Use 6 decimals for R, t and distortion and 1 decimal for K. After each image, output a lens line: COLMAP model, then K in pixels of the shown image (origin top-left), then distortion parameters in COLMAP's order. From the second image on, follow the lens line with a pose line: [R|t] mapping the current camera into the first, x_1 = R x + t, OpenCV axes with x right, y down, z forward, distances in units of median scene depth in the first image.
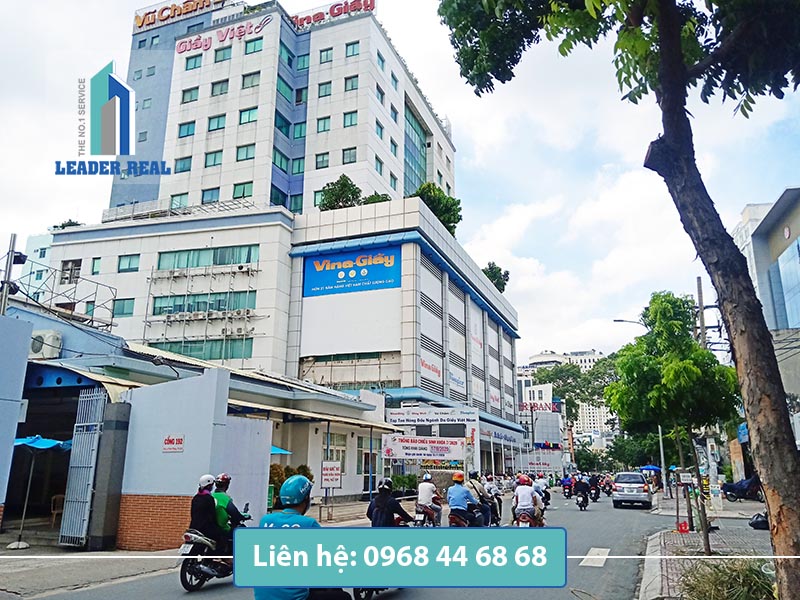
lens RADIAL K [[669.3, 0, 400.0], [0, 669.3, 300.0], [0, 0, 1]] dist [0.077559, -0.145214]
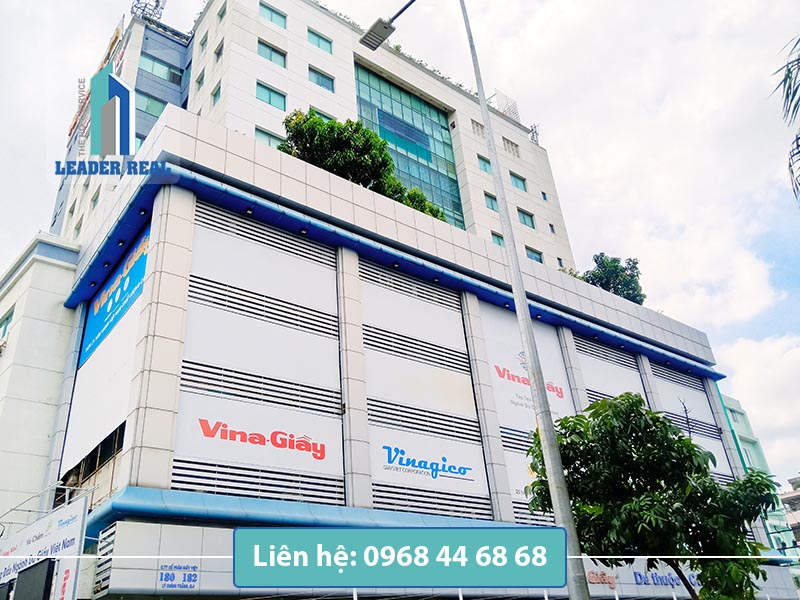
lens RADIAL K [[669.3, 0, 400.0], [0, 669.3, 300.0], [0, 0, 1]] dist [0.077559, -0.145214]
pose [[0.847834, -0.328375, -0.416350, 0.259182], [0.214449, 0.930440, -0.297142, 0.130938], [0.484963, 0.162641, 0.859278, 0.526628]]
